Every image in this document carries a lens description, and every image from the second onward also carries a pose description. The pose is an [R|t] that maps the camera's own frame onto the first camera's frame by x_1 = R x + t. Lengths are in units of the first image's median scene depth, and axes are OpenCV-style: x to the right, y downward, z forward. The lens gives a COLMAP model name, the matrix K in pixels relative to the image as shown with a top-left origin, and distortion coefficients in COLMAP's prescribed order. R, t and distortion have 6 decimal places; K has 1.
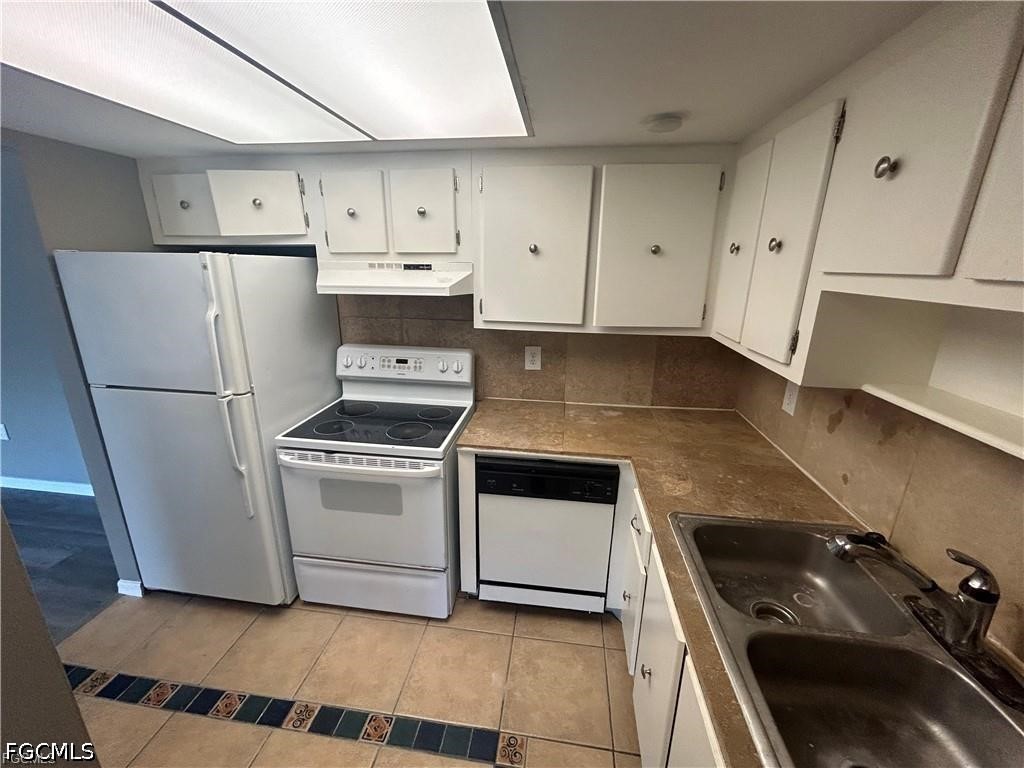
lens RADIAL K [[411.0, 0, 511.1], [0, 411.0, 384.4], [0, 0, 1]] dist [-0.002935, 0.001353]
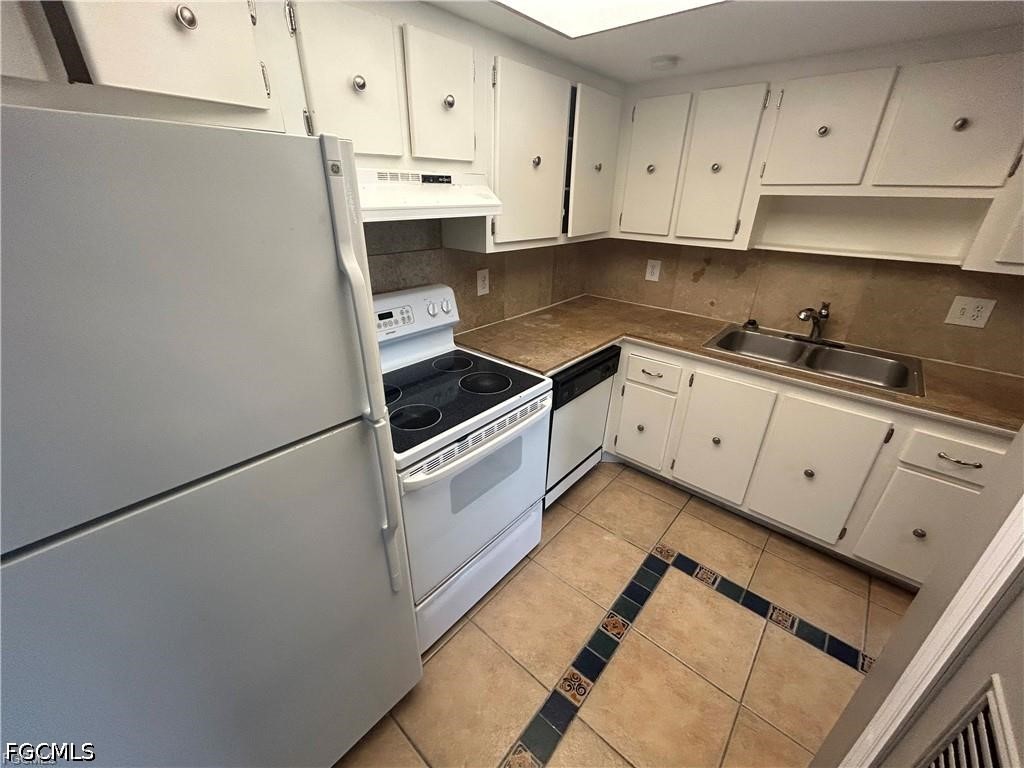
lens RADIAL K [[411.0, 0, 512.2], [0, 411.0, 383.1], [0, 0, 1]] dist [-0.002935, 0.001353]
pose [[0.548853, -0.357188, 0.755762, -0.865155], [0.230502, 0.933727, 0.273902, -0.108741], [-0.803510, 0.023873, 0.594812, 0.442361]]
